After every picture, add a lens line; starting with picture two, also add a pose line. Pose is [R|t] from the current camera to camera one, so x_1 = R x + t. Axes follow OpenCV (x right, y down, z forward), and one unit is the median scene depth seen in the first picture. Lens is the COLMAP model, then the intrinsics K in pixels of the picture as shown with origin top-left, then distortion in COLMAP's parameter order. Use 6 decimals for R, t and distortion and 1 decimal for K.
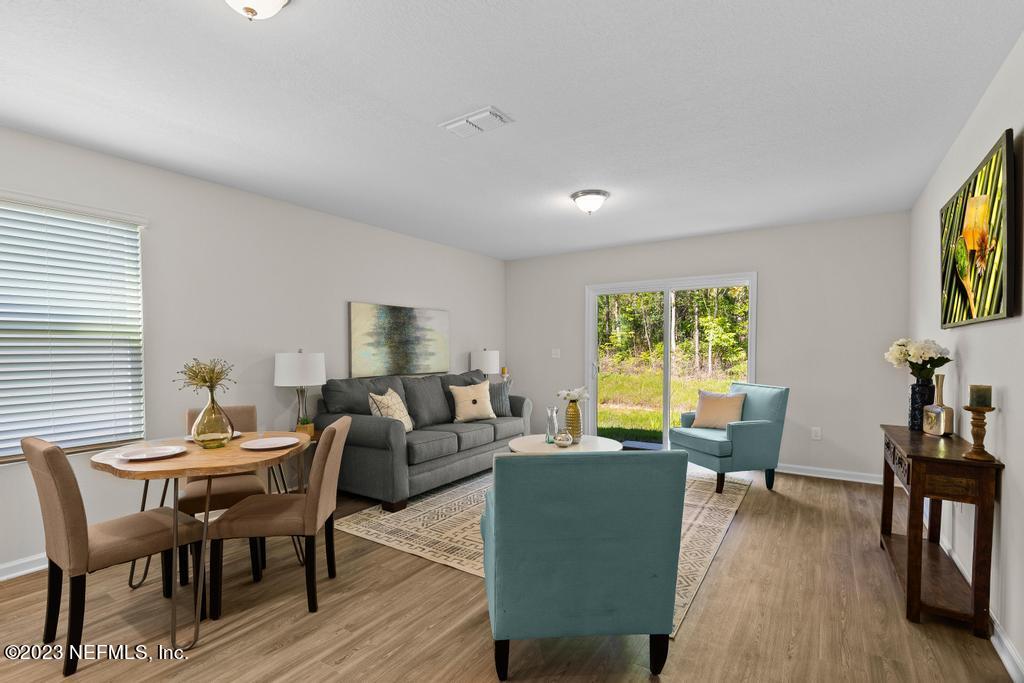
lens RADIAL K [[473.4, 0, 506.6], [0, 473.4, 350.0], [0, 0, 1]] dist [0.004358, -0.000355]
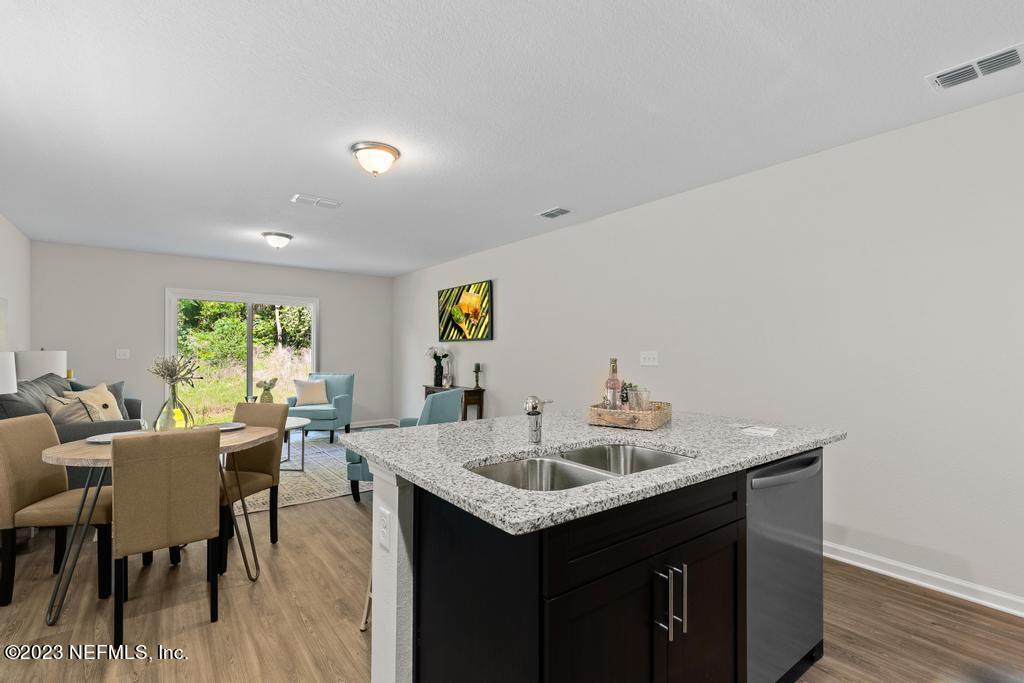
lens RADIAL K [[473.4, 0, 506.6], [0, 473.4, 350.0], [0, 0, 1]] dist [0.004358, -0.000355]
pose [[0.328965, 0.006606, 0.944319, -1.188317], [-0.002643, 0.999978, -0.006075, 0.007011], [-0.944338, -0.000498, 0.328975, -0.072588]]
